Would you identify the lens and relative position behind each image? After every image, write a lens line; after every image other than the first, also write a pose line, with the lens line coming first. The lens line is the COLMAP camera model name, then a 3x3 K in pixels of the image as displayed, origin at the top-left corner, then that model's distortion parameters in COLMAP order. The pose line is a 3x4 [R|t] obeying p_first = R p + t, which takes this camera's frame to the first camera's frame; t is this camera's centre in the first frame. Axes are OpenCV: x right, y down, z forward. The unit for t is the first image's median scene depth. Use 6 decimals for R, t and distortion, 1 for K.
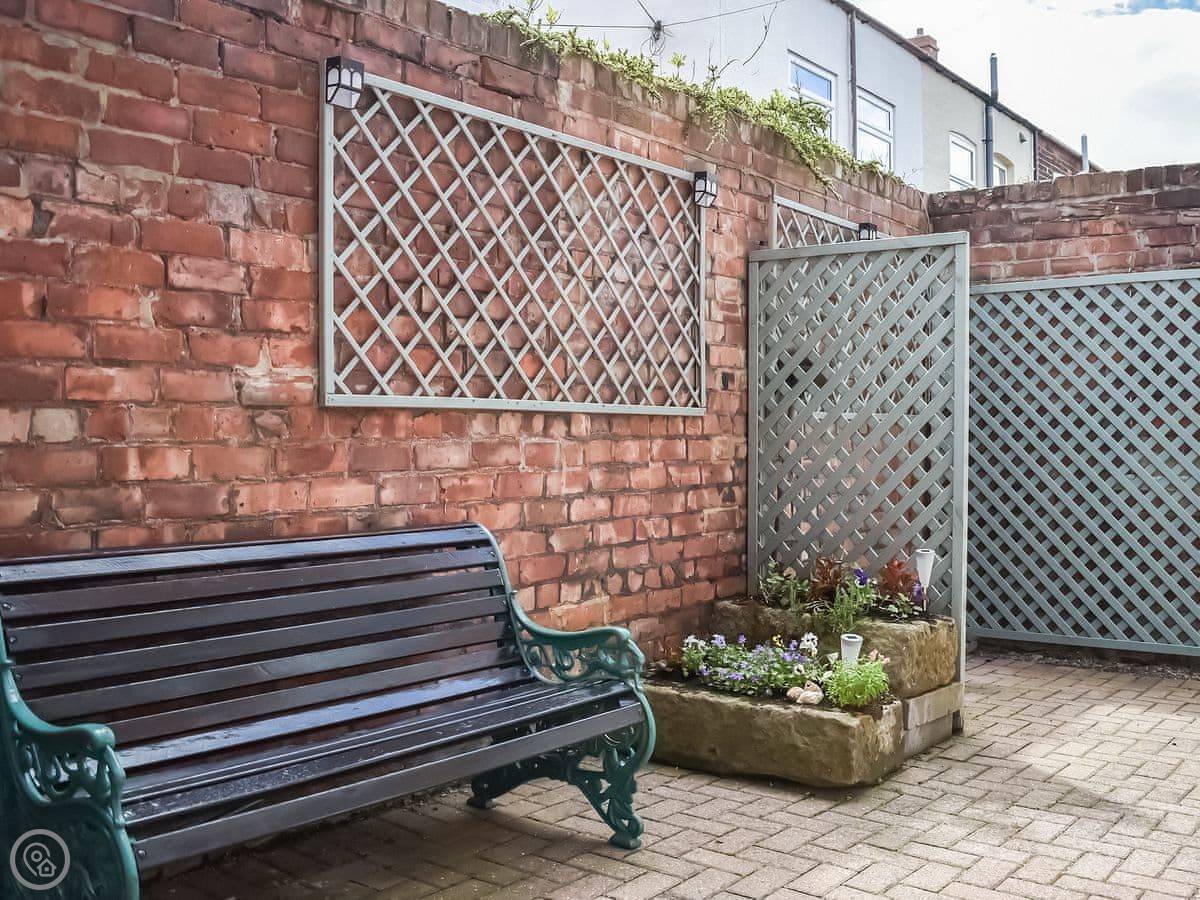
lens RADIAL K [[1062.8, 0, 600.0], [0, 1062.8, 450.0], [0, 0, 1]] dist [-0.103427, 0.002301]
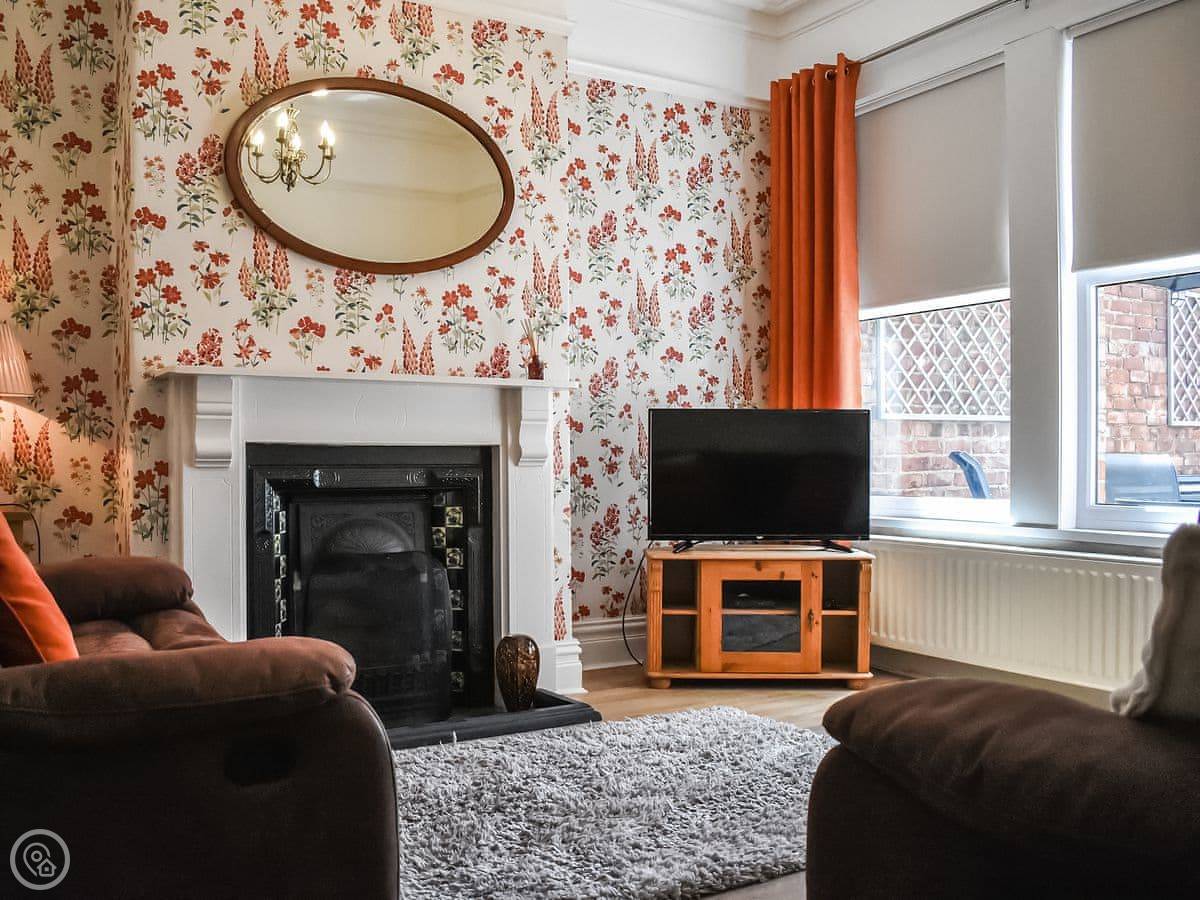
lens RADIAL K [[1062.8, 0, 600.0], [0, 1062.8, 450.0], [0, 0, 1]] dist [-0.103427, 0.002301]
pose [[0.938984, 0.002617, -0.343952, -0.659291], [-0.008818, 0.999826, -0.016467, 0.066676], [0.343849, 0.018495, 0.938843, -1.697094]]
